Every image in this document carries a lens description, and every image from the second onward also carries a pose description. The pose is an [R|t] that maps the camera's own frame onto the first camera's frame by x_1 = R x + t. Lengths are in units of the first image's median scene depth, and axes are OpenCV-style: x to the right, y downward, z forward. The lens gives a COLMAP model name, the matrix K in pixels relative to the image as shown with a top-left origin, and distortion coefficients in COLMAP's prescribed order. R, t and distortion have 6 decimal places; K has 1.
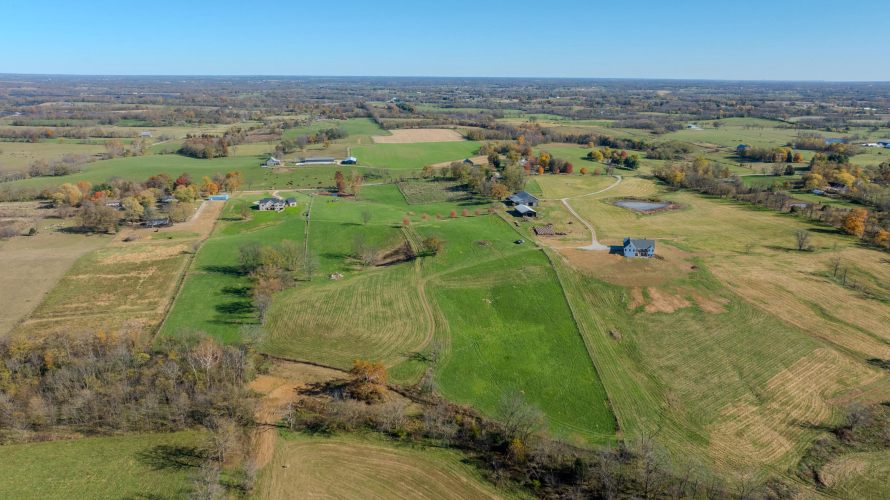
lens RADIAL K [[622.7, 0, 445.0], [0, 622.7, 250.0], [0, 0, 1]] dist [-0.022891, 0.001828]
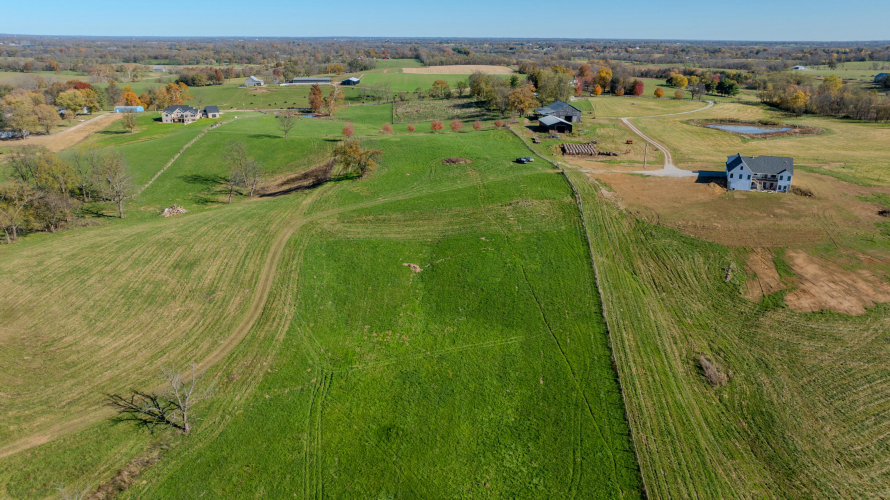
lens RADIAL K [[622.7, 0, 445.0], [0, 622.7, 250.0], [0, 0, 1]] dist [-0.022891, 0.001828]
pose [[0.993161, 0.035618, -0.111185, 0.096373], [-0.029384, 0.997930, 0.057212, 0.029854], [0.112993, -0.053554, 0.992152, 0.384255]]
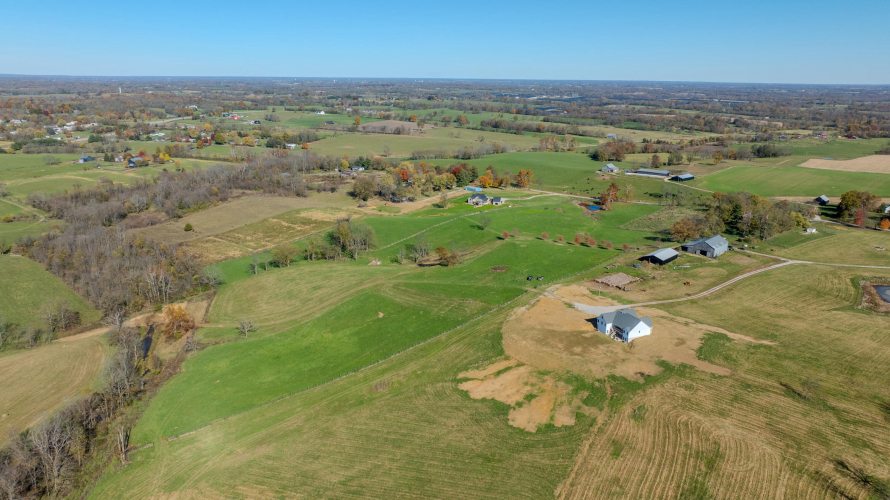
lens RADIAL K [[622.7, 0, 445.0], [0, 622.7, 250.0], [0, 0, 1]] dist [-0.022891, 0.001828]
pose [[0.597513, 0.213998, -0.772776, 0.573014], [-0.223032, 0.970055, 0.096180, -0.087147], [0.770217, 0.114885, 0.627349, 0.326760]]
